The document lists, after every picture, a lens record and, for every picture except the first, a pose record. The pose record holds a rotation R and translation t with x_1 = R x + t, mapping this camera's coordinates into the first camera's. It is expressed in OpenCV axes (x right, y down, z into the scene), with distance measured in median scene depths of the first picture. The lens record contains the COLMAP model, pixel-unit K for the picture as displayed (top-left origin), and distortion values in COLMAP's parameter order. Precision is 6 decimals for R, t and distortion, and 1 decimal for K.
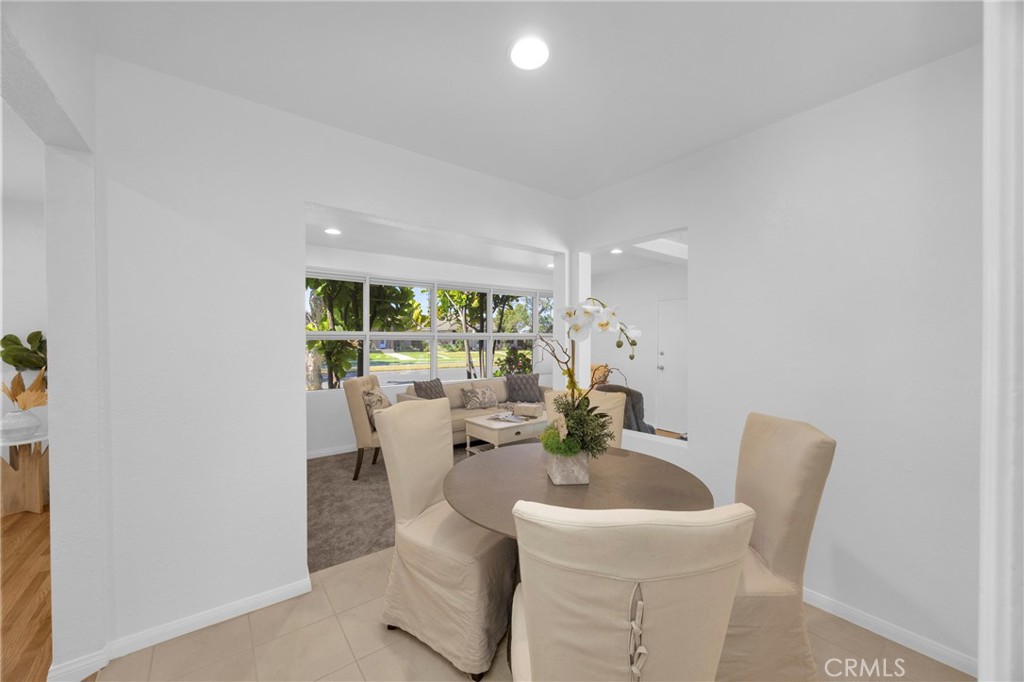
lens RADIAL K [[385.4, 0, 509.9], [0, 385.4, 338.3], [0, 0, 1]] dist [-0.003120, -0.000181]
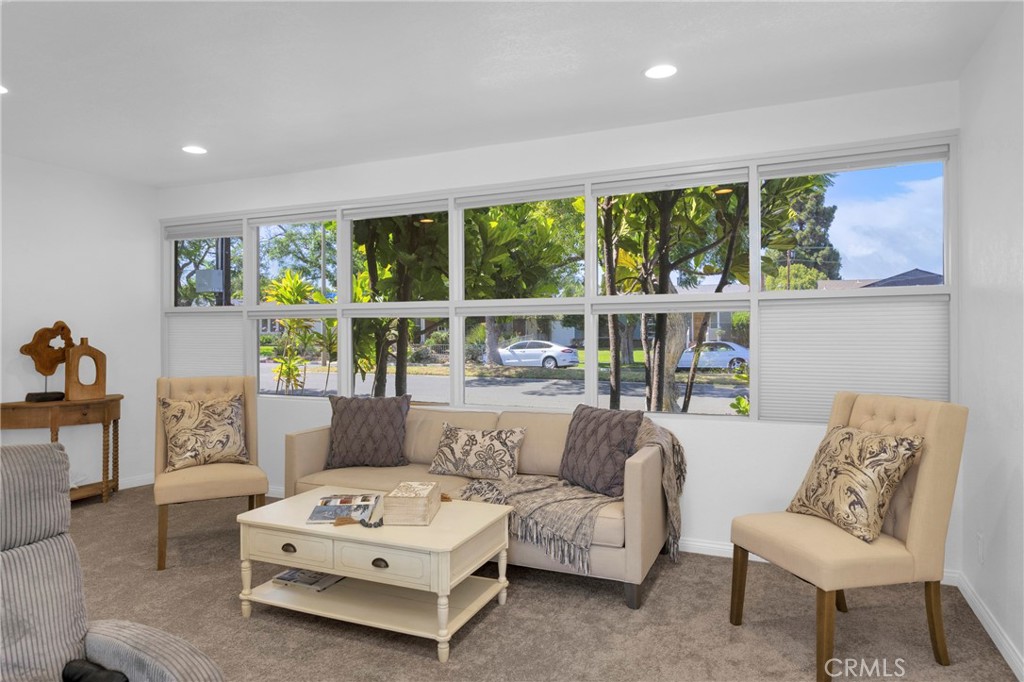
lens RADIAL K [[646.5, 0, 510.5], [0, 646.5, 323.1], [0, 0, 1]] dist [-0.000326, 0.000341]
pose [[0.489405, -0.008769, -0.872013, 0.515488], [0.015361, 0.999881, -0.001434, 0.018356], [0.871921, -0.012694, 0.489481, 0.740689]]
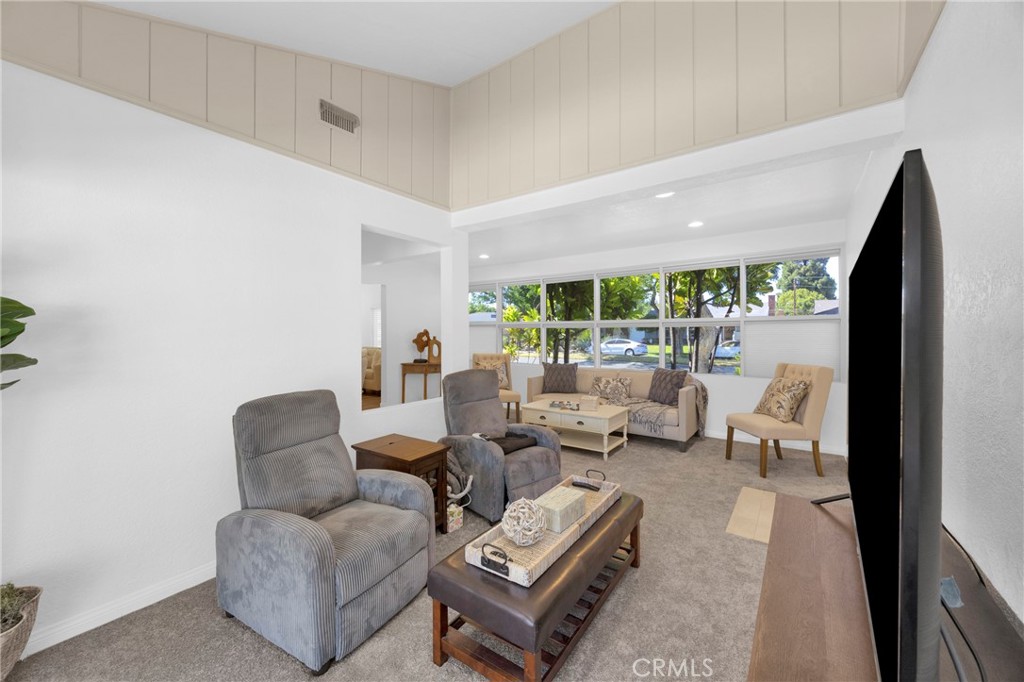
lens RADIAL K [[400.2, 0, 515.5], [0, 400.2, 329.0], [0, 0, 1]] dist [-0.000878, -0.000052]
pose [[0.298206, -0.005213, -0.954487, 0.818367], [0.012562, 0.999920, -0.001536, 0.007552], [0.954419, -0.011532, 0.298248, 0.486962]]
